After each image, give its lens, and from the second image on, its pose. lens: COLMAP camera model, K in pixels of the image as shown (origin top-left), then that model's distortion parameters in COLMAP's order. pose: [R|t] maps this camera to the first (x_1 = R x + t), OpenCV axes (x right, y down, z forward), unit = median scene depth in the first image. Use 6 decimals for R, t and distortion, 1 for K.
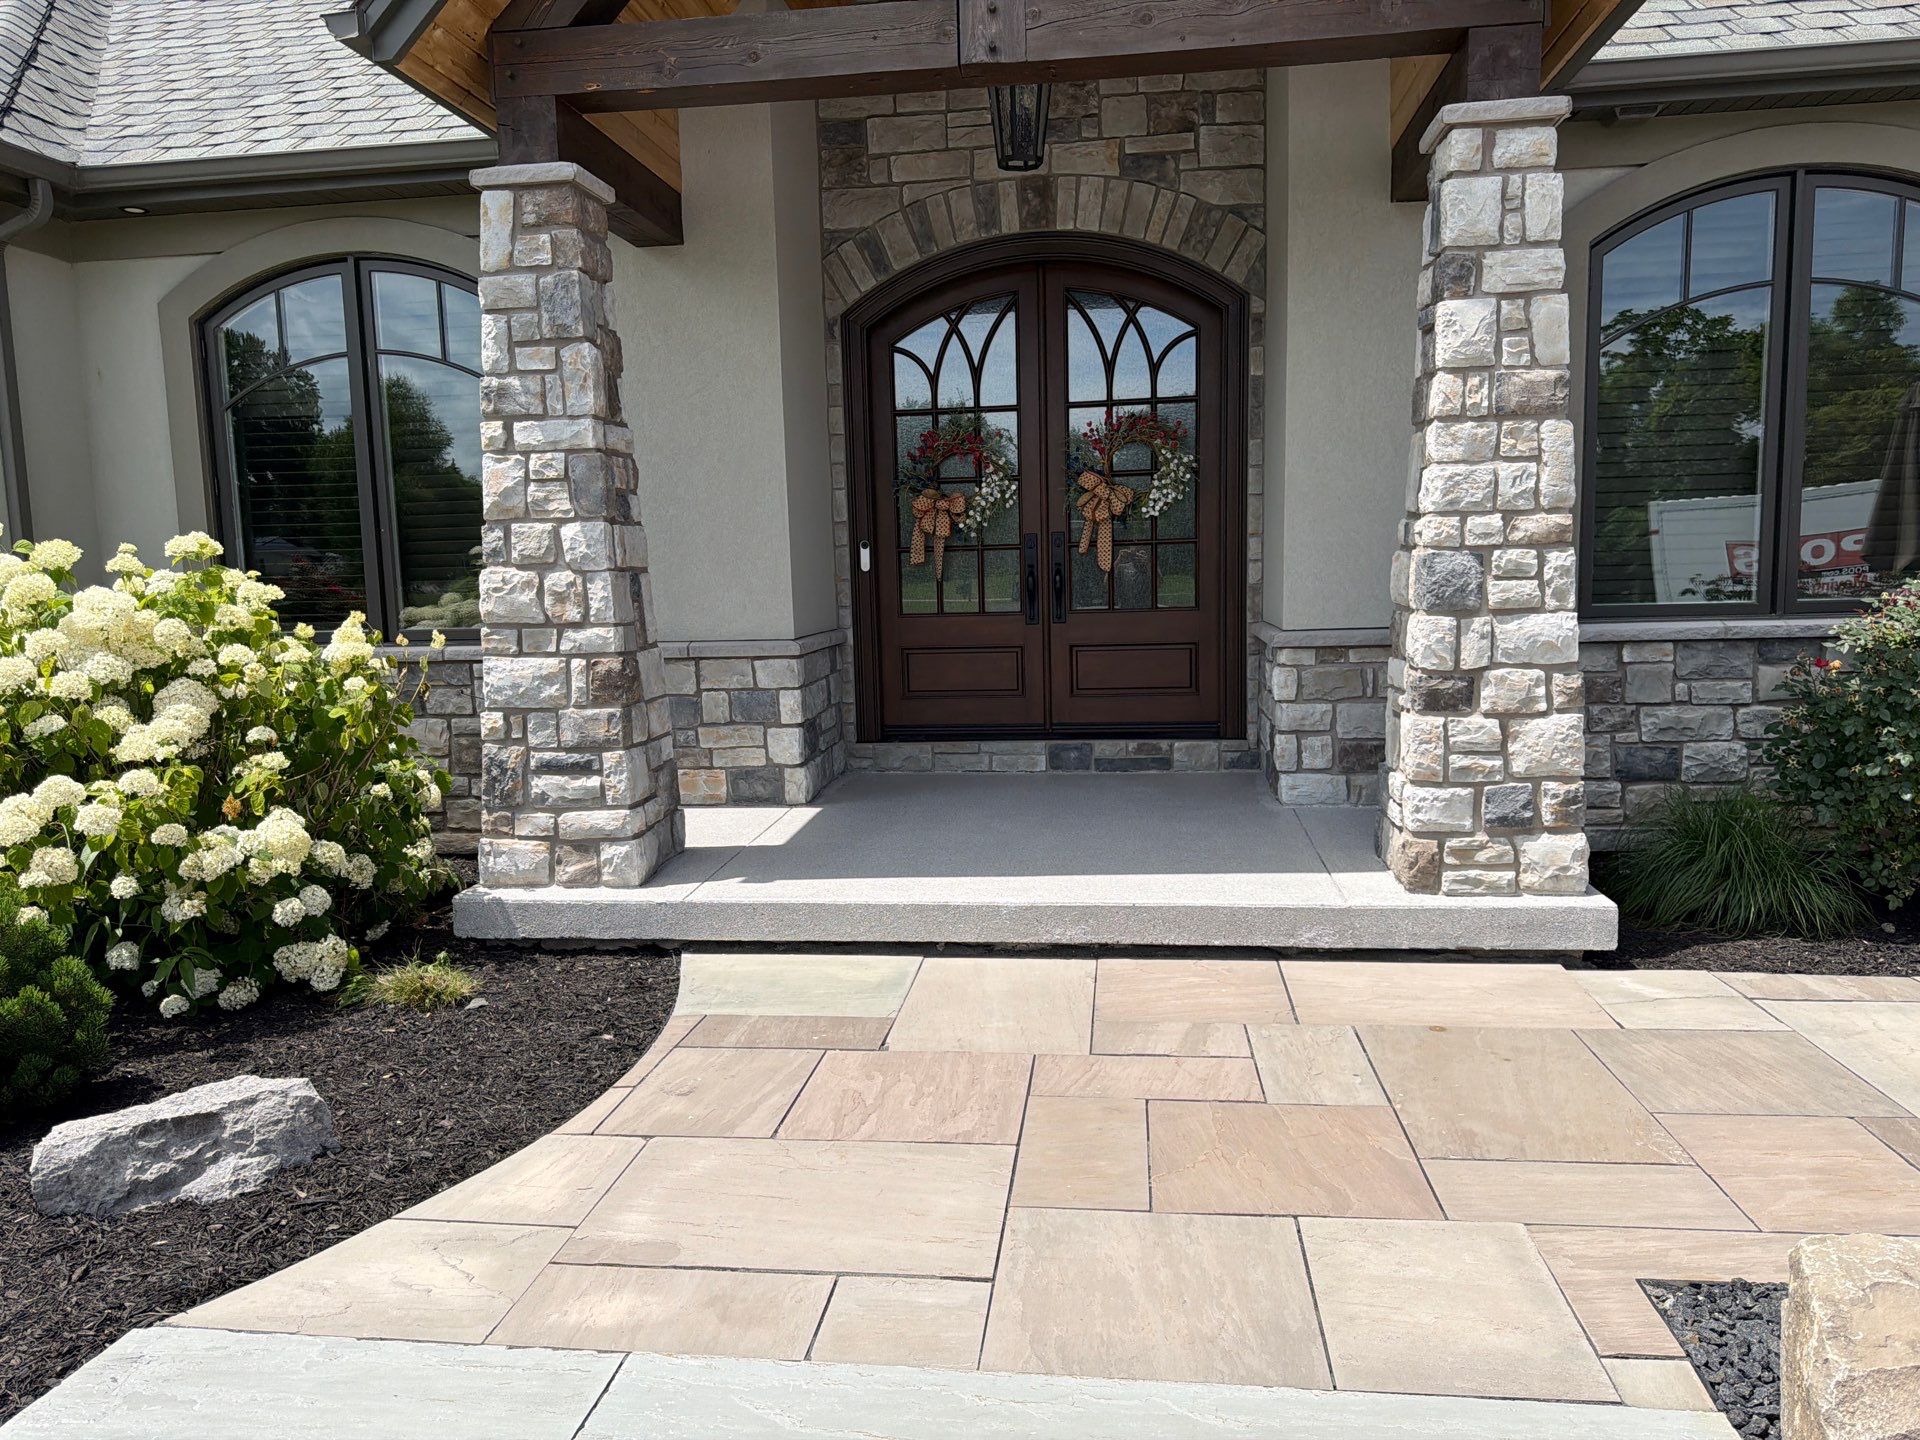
lens RADIAL K [[1359.4, 0, 996.2], [0, 1359.4, 717.4], [0, 0, 1]] dist [0.025509, -0.045849]
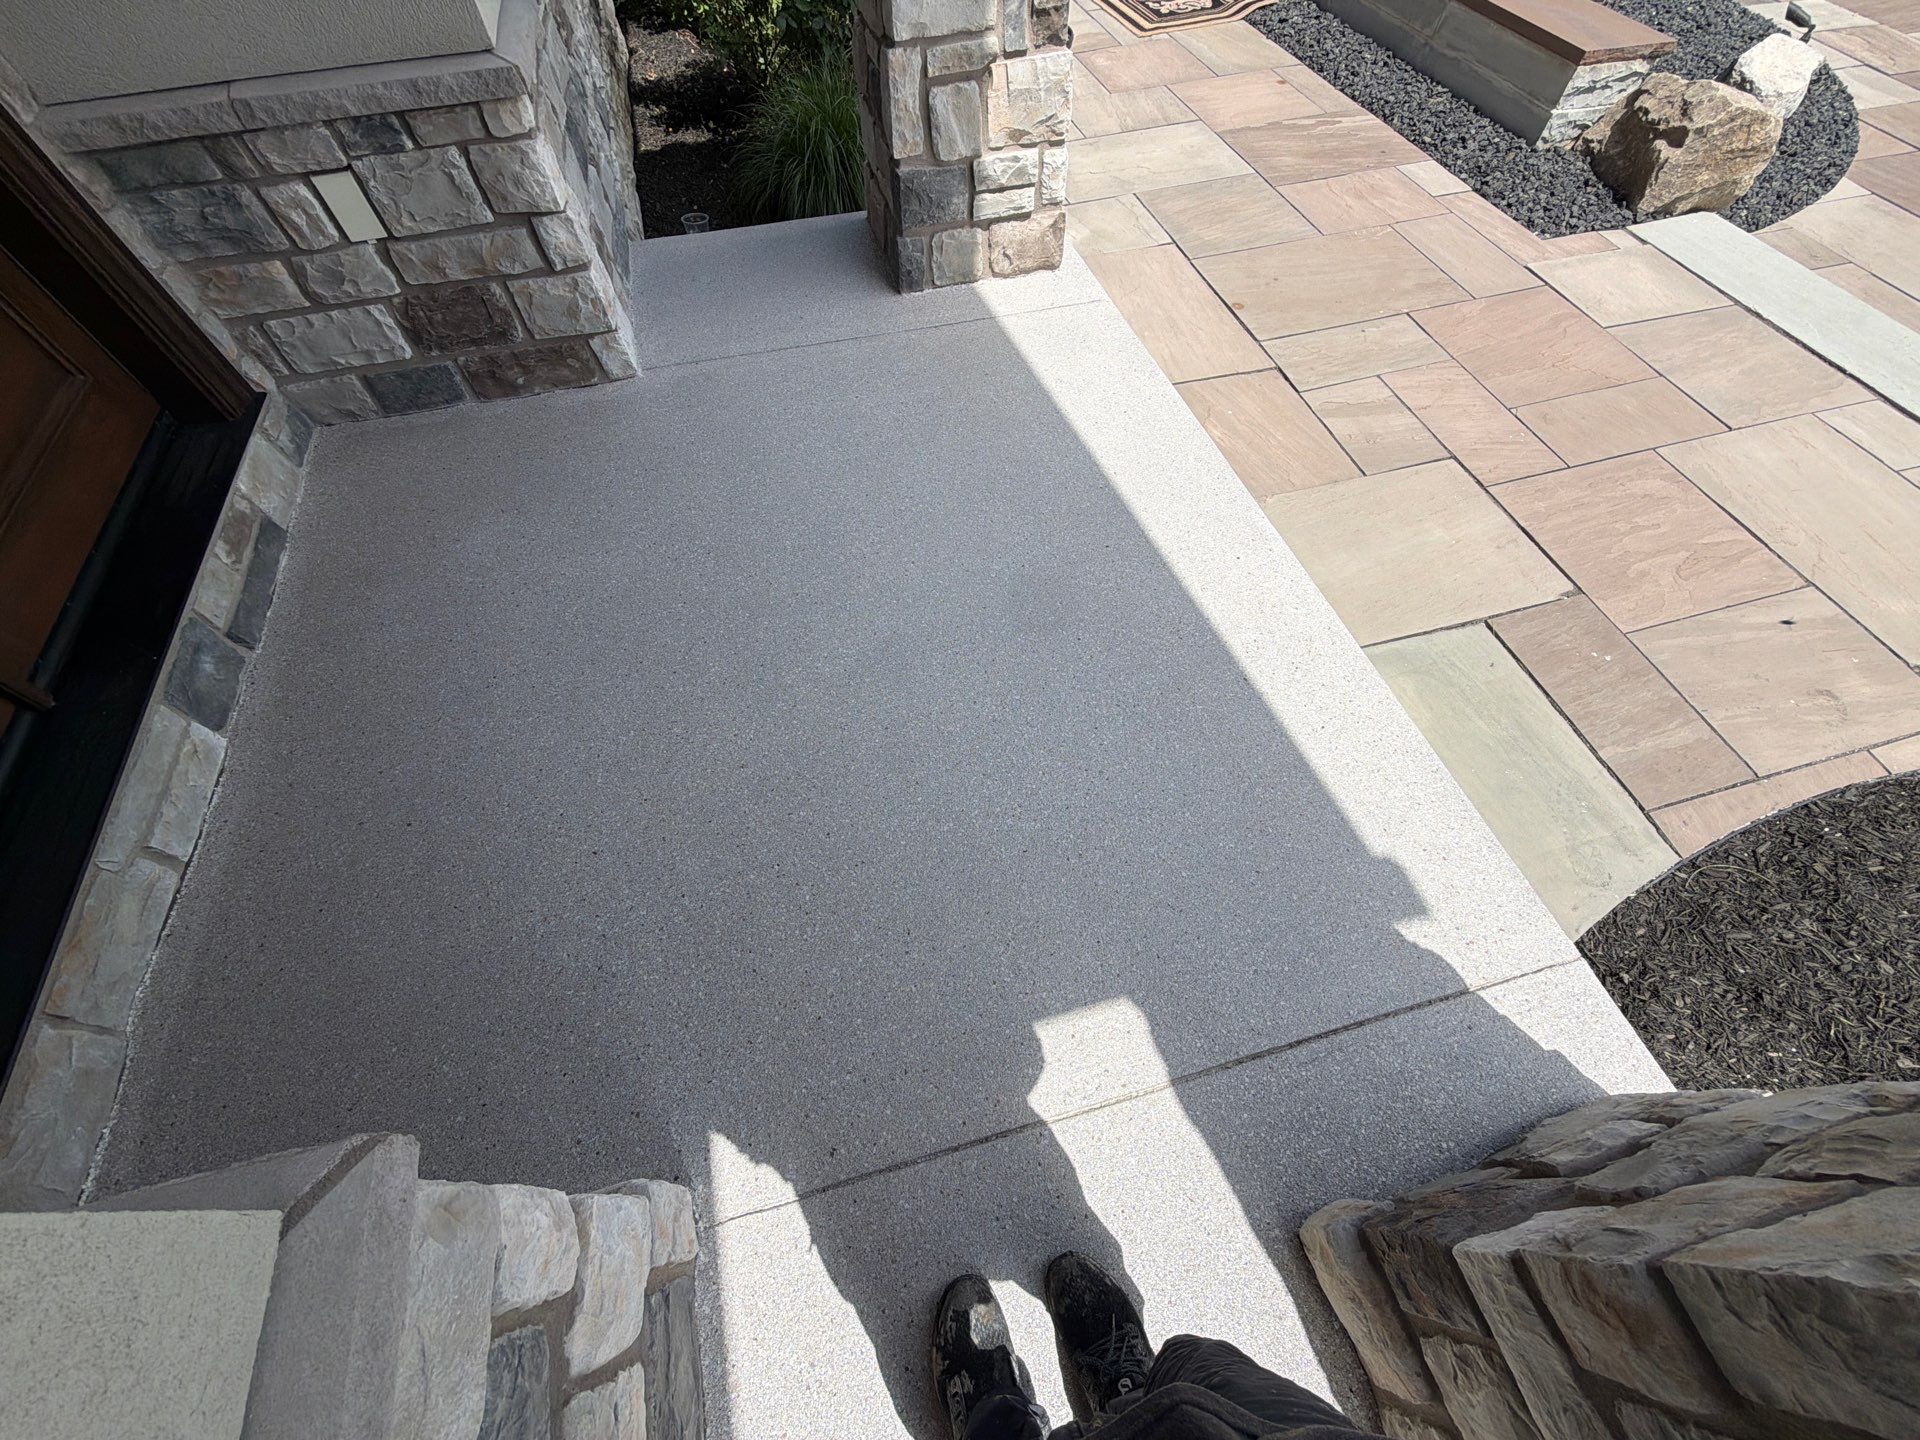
lens RADIAL K [[764.5, 0, 960.0], [0, 764.5, 720.0], [0, 0, 1]] dist [0.000174, -0.000151]
pose [[-0.358850, -0.768470, 0.529793, -0.287771], [0.134569, 0.519073, 0.844070, -0.232620], [-0.923644, 0.374189, -0.082857, 1.510041]]
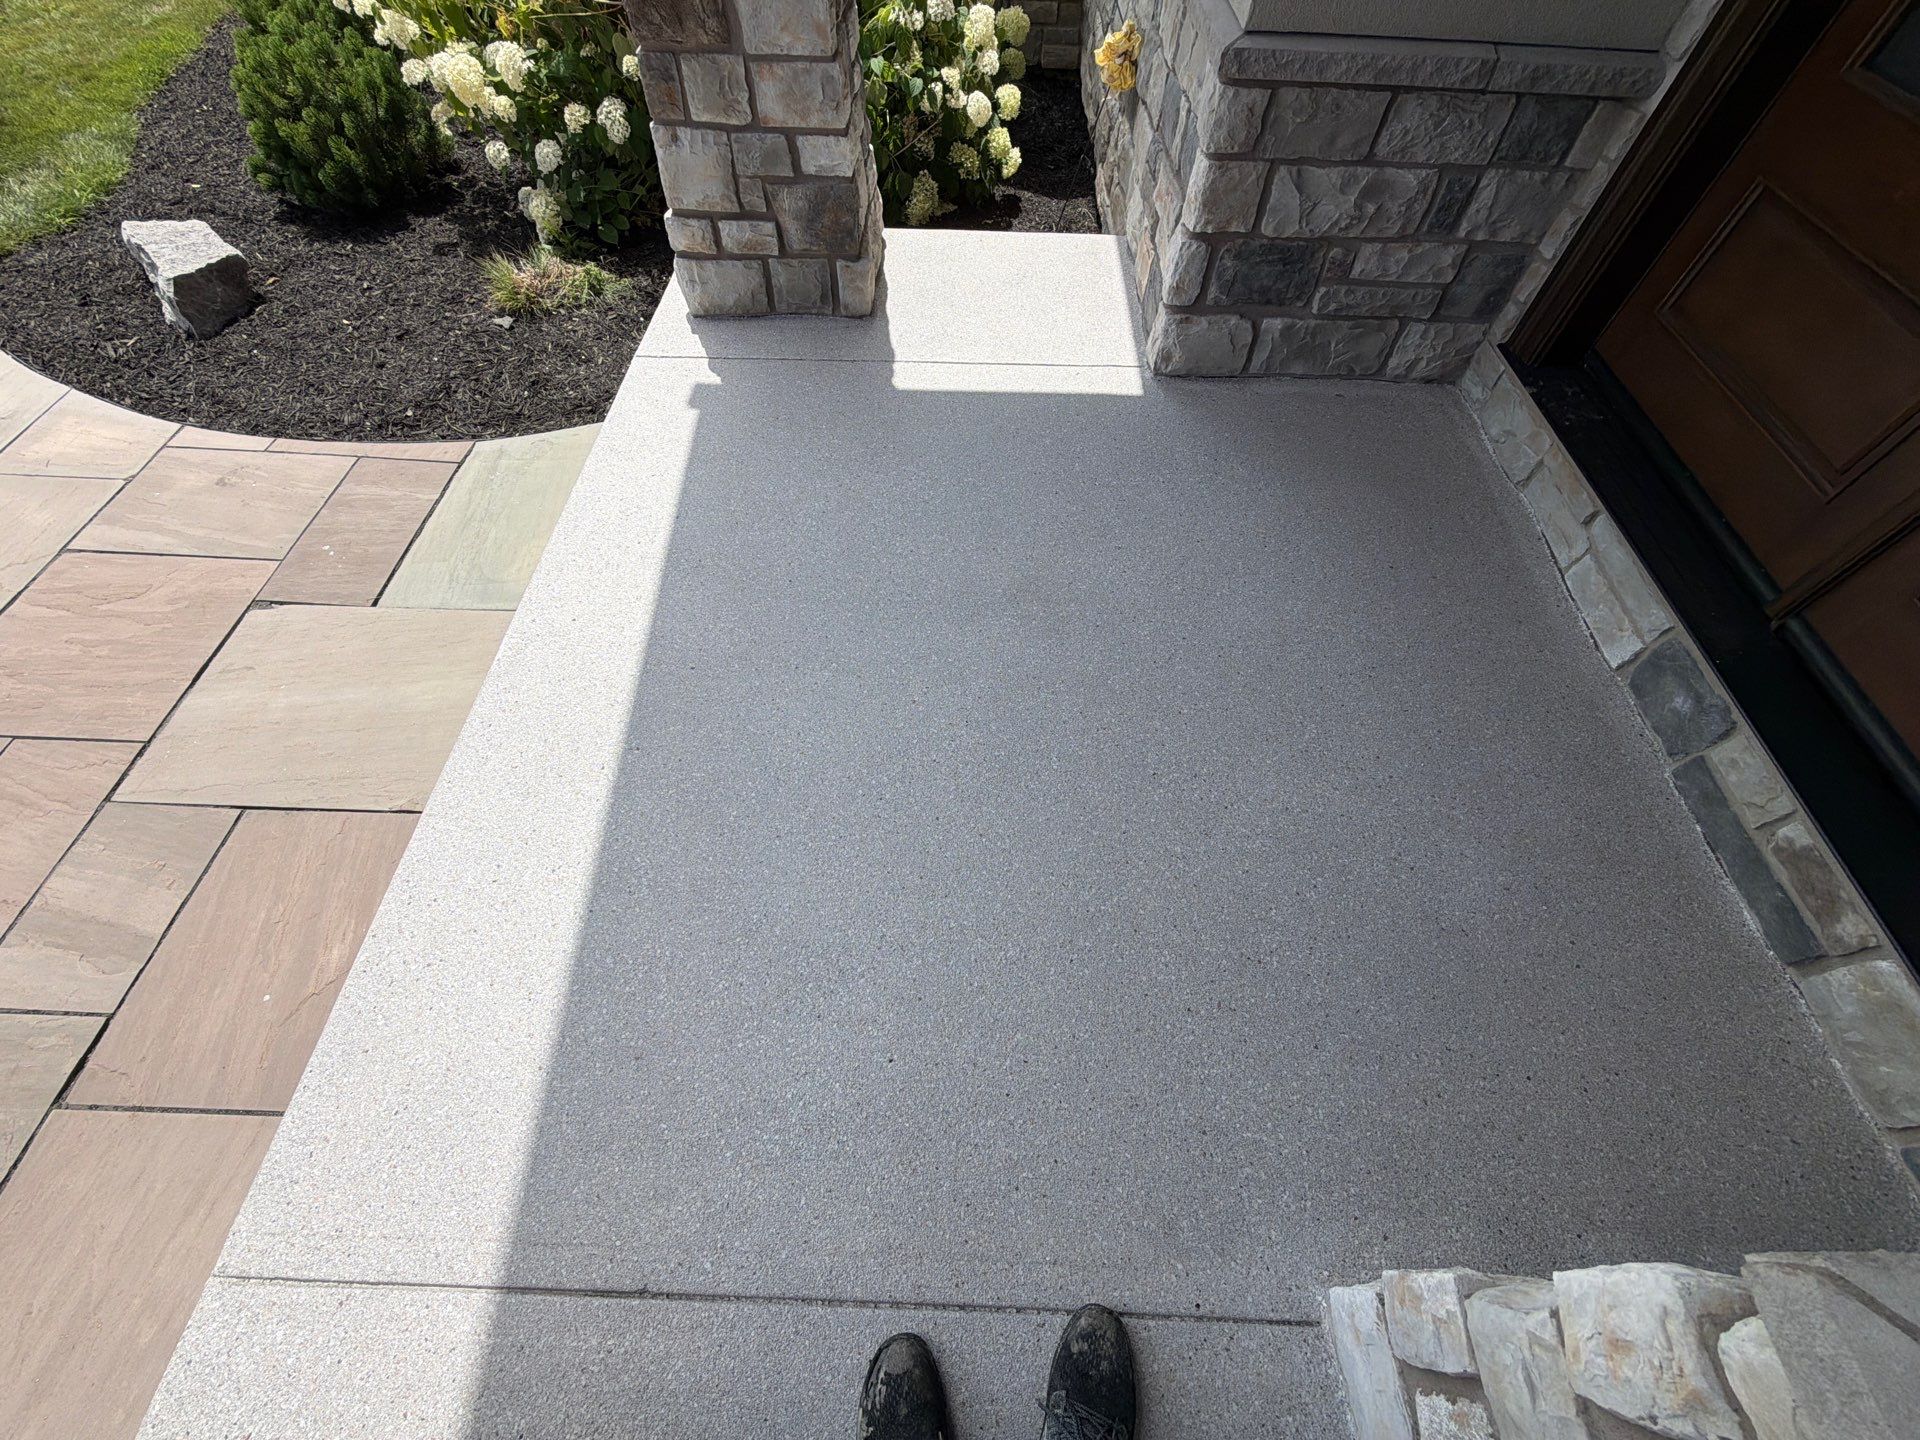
lens RADIAL K [[764.5, 0, 960.0], [0, 764.5, 720.0], [0, 0, 1]] dist [0.000174, -0.000151]
pose [[0.074828, 0.840226, -0.537048, 0.297507], [-0.139085, 0.542088, 0.828732, -0.218381], [0.987449, 0.012683, 0.157427, 1.418179]]
